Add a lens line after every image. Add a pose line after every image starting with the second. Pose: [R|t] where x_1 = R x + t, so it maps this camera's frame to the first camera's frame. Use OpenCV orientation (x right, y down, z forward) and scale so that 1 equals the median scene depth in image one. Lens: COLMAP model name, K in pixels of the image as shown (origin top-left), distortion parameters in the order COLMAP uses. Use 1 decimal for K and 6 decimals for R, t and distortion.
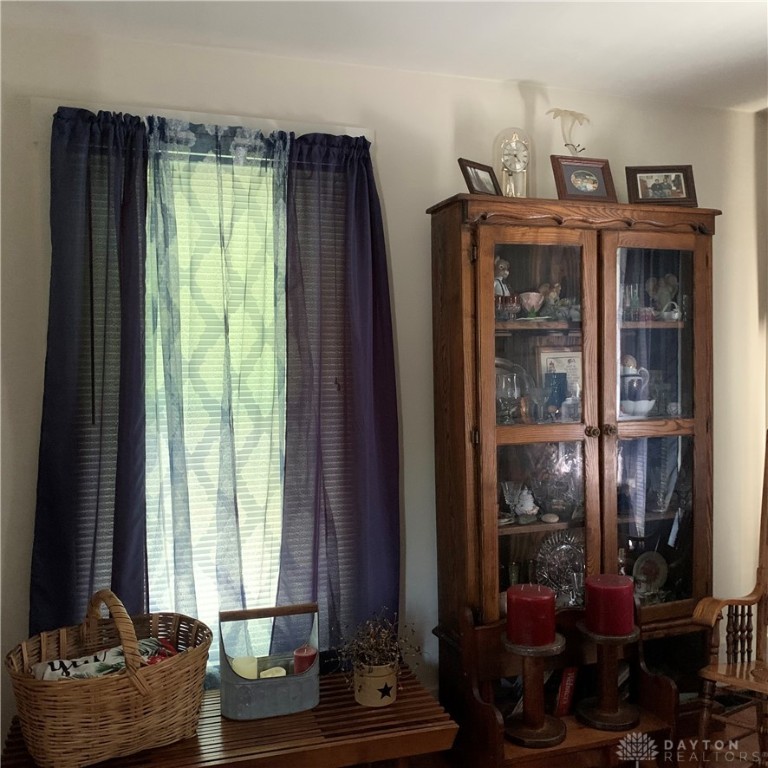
lens RADIAL K [[766.2, 0, 384.0], [0, 766.2, 384.0], [0, 0, 1]] dist [0.115512, -0.345792]
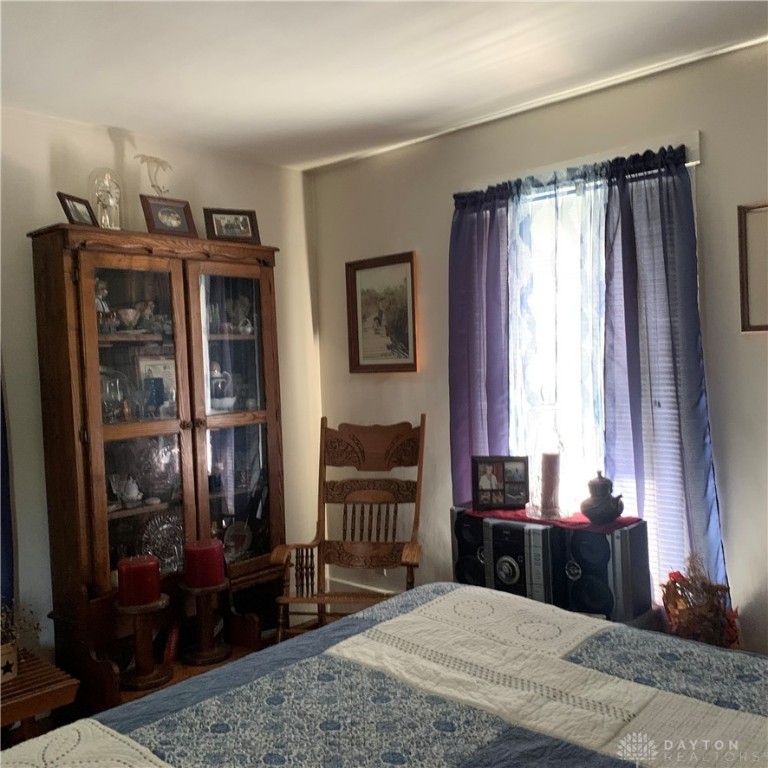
lens RADIAL K [[781.0, 0, 384.0], [0, 781.0, 384.0], [0, 0, 1]] dist [0.110450, -0.209988]
pose [[0.874942, -0.036033, 0.482886, -0.051438], [0.044374, 0.998998, -0.005855, 0.018163], [-0.482191, 0.026550, 0.875664, -0.229897]]
